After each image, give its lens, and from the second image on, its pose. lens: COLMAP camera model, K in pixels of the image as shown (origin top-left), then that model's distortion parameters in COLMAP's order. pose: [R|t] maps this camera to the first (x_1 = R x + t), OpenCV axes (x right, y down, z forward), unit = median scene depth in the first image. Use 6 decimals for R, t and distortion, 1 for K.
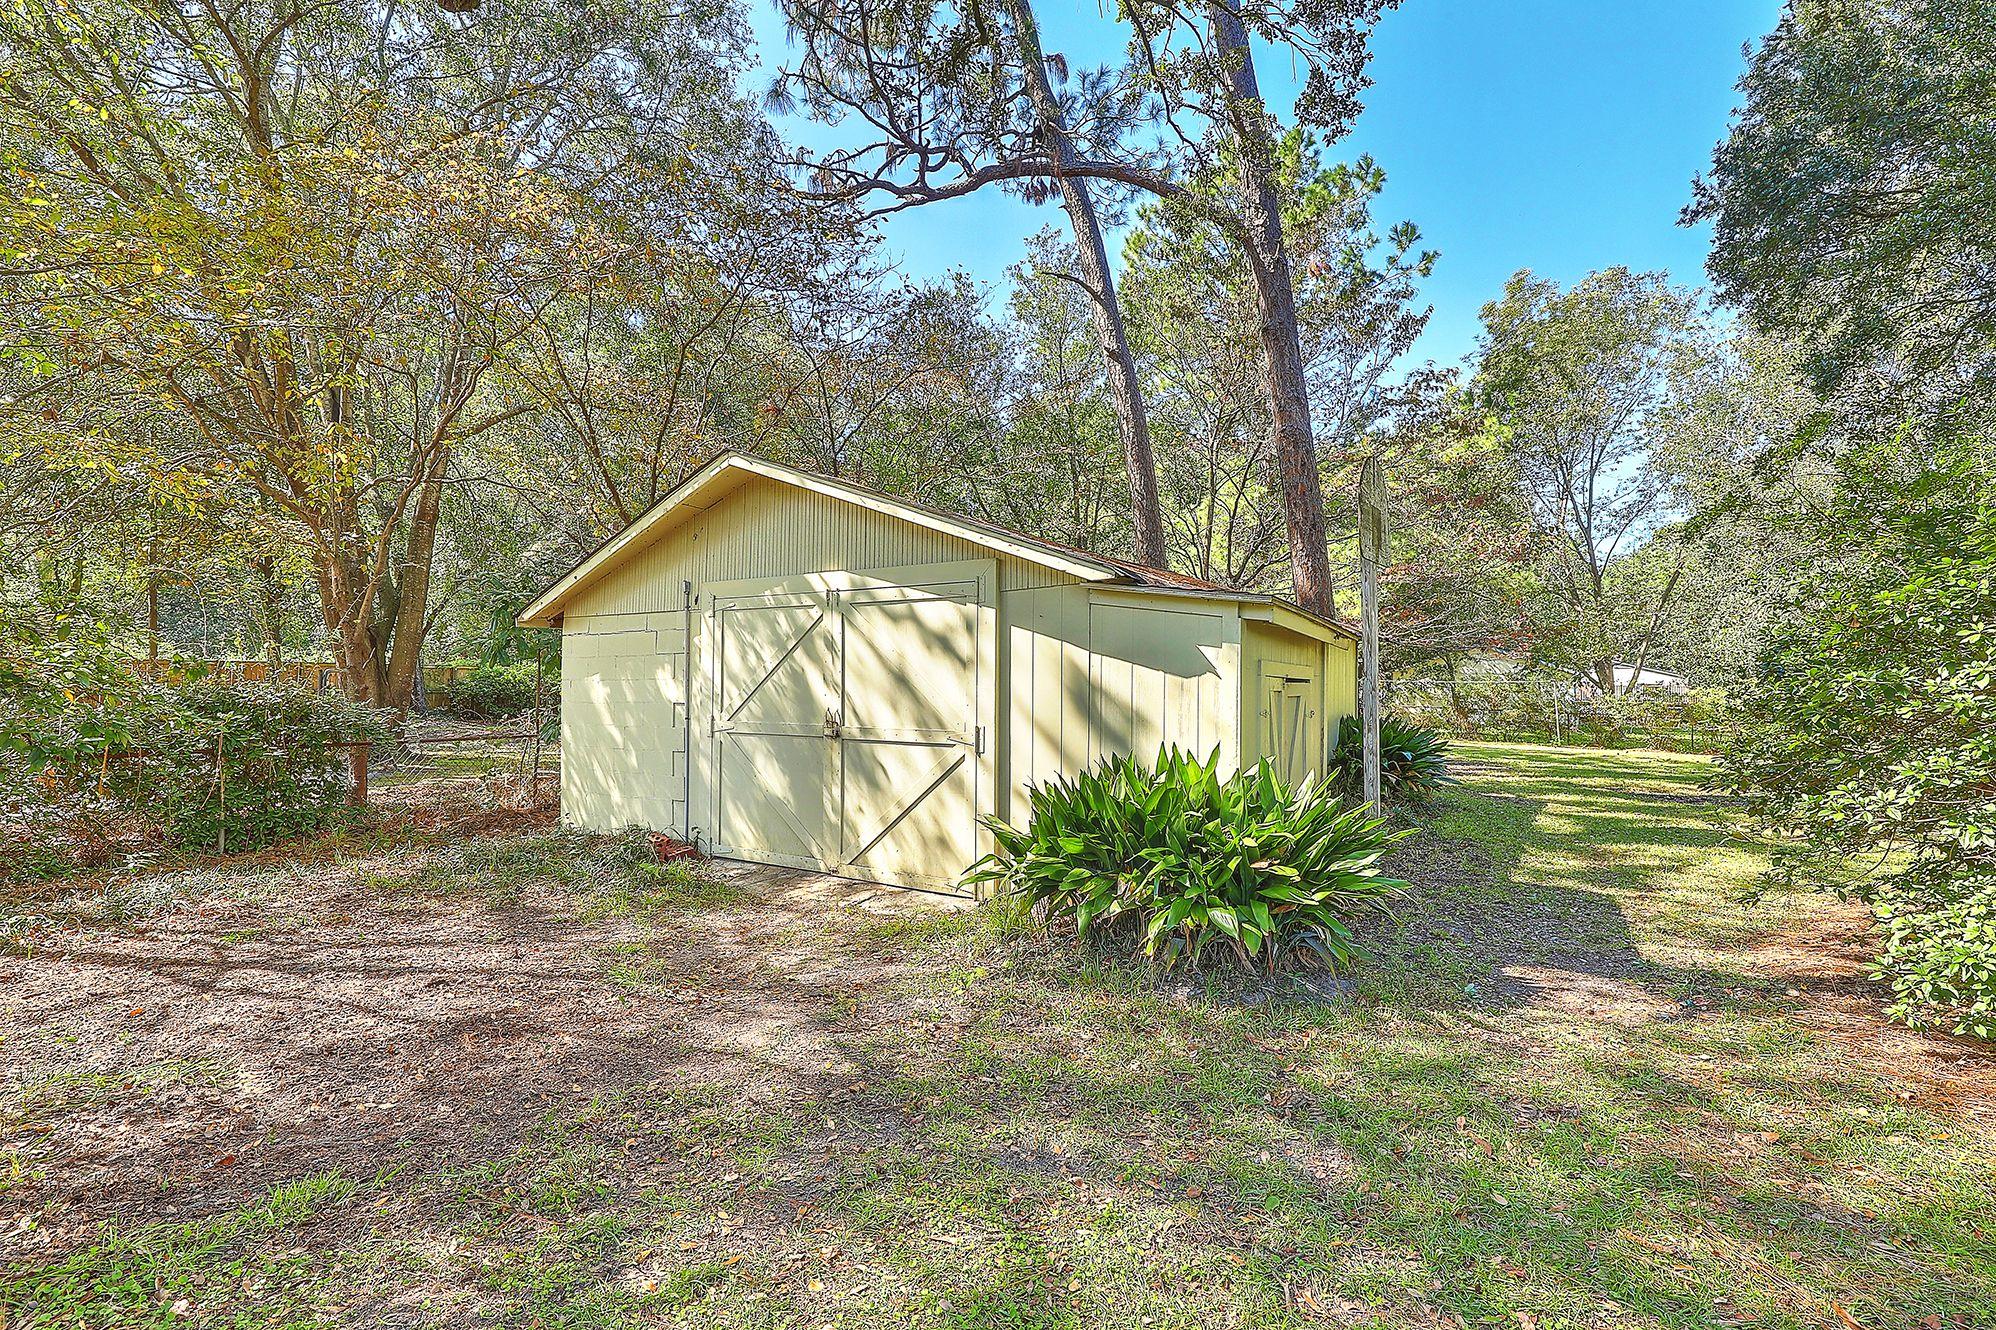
lens RADIAL K [[907.7, 0, 986.3], [0, 907.7, 668.3], [0, 0, 1]] dist [-0.000175, 0.000017]
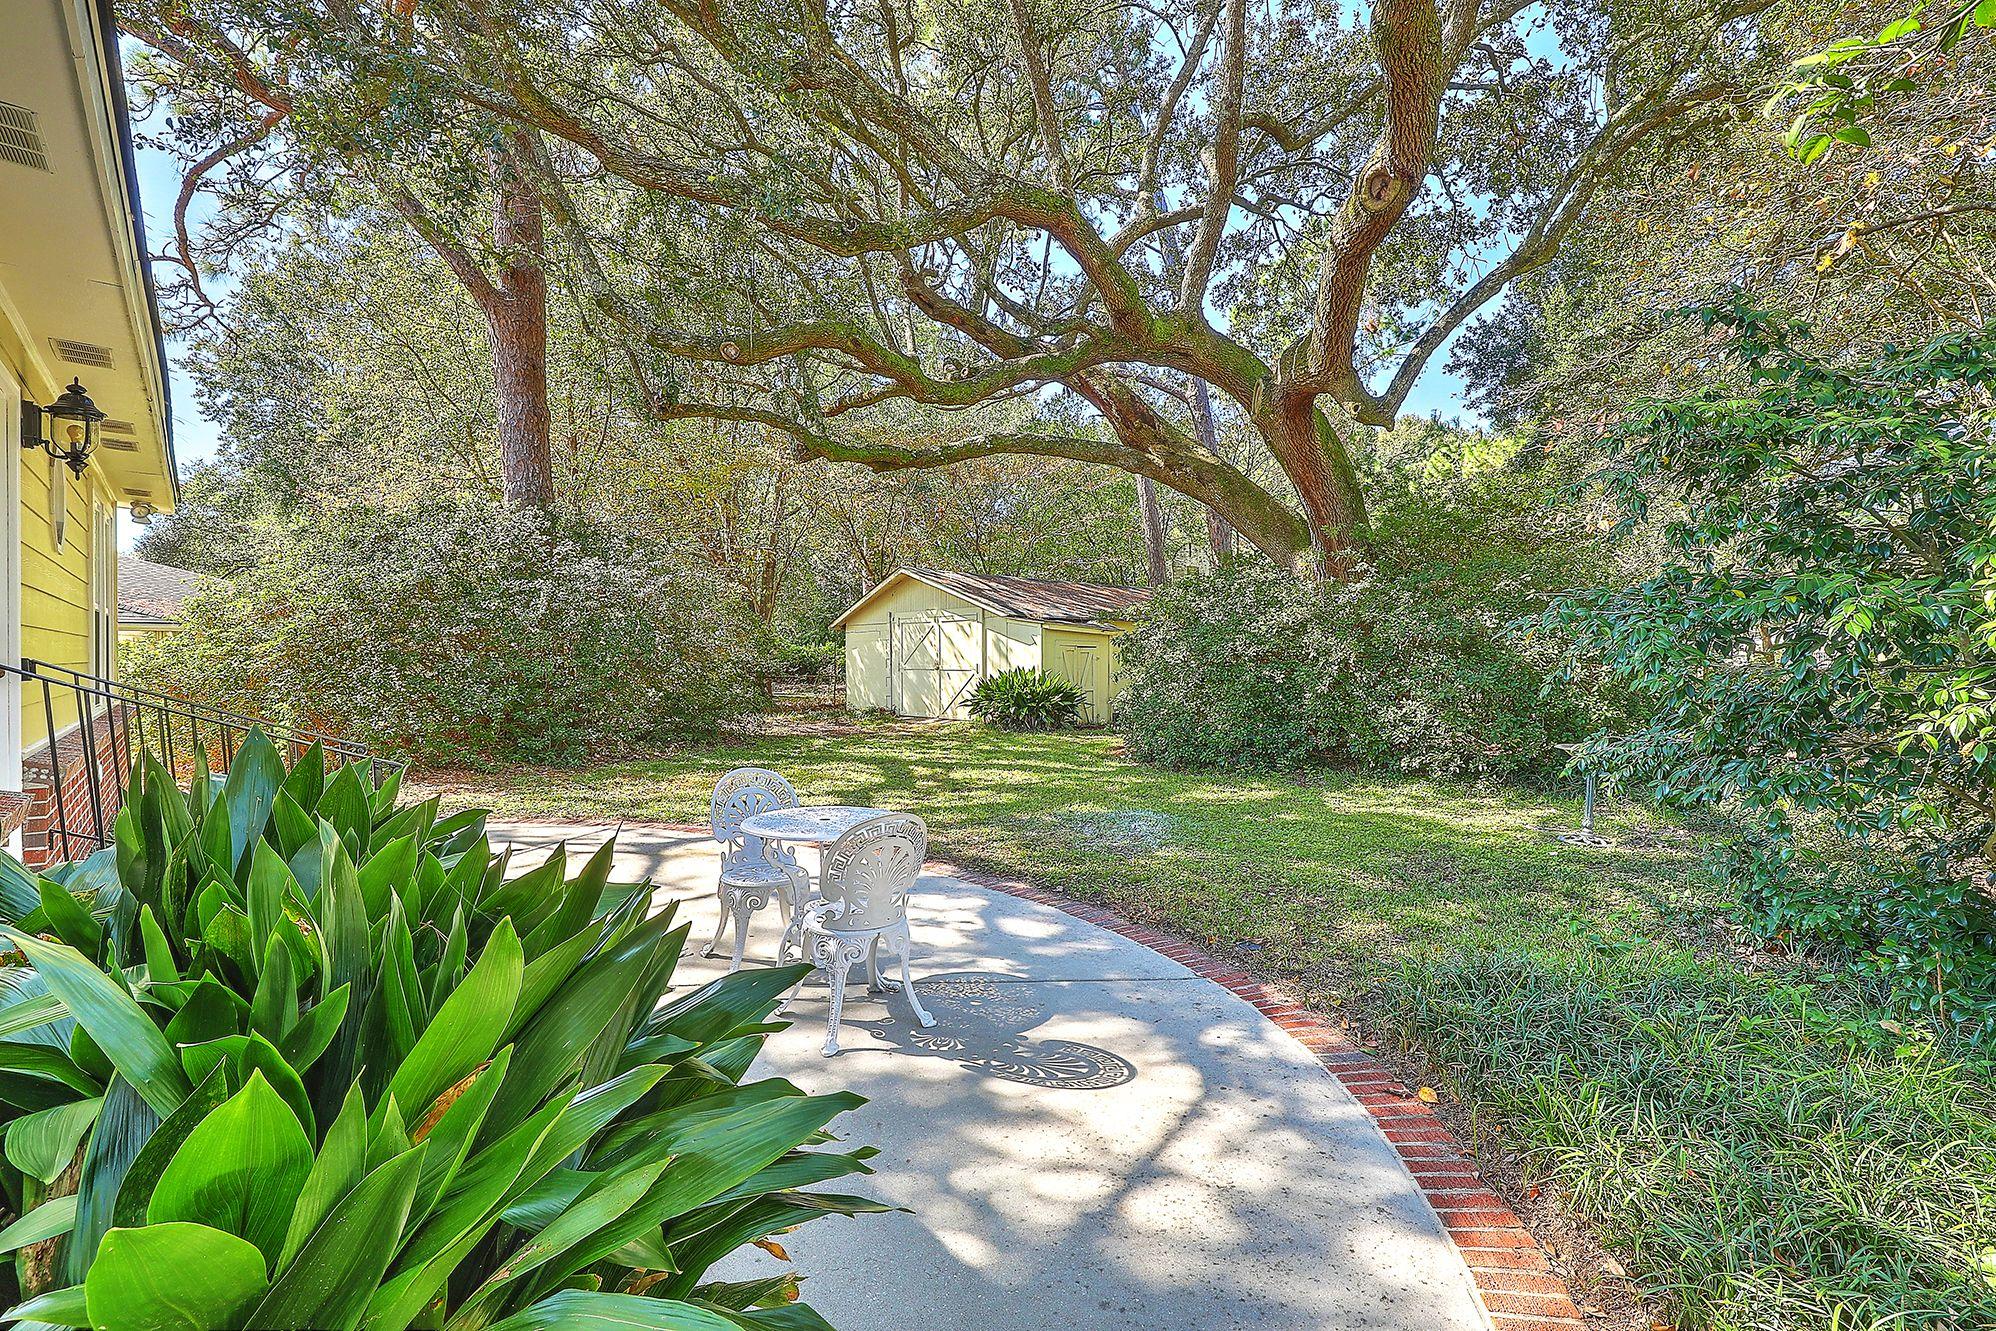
lens RADIAL K [[907.7, 0, 1003.0], [0, 907.7, 660.4], [0, 0, 1]] dist [-0.000175, 0.000017]
pose [[0.964872, -0.013859, -0.262354, 0.662878], [0.017288, 0.999793, 0.010767, 0.021273], [0.262150, -0.014924, 0.964912, -1.421670]]
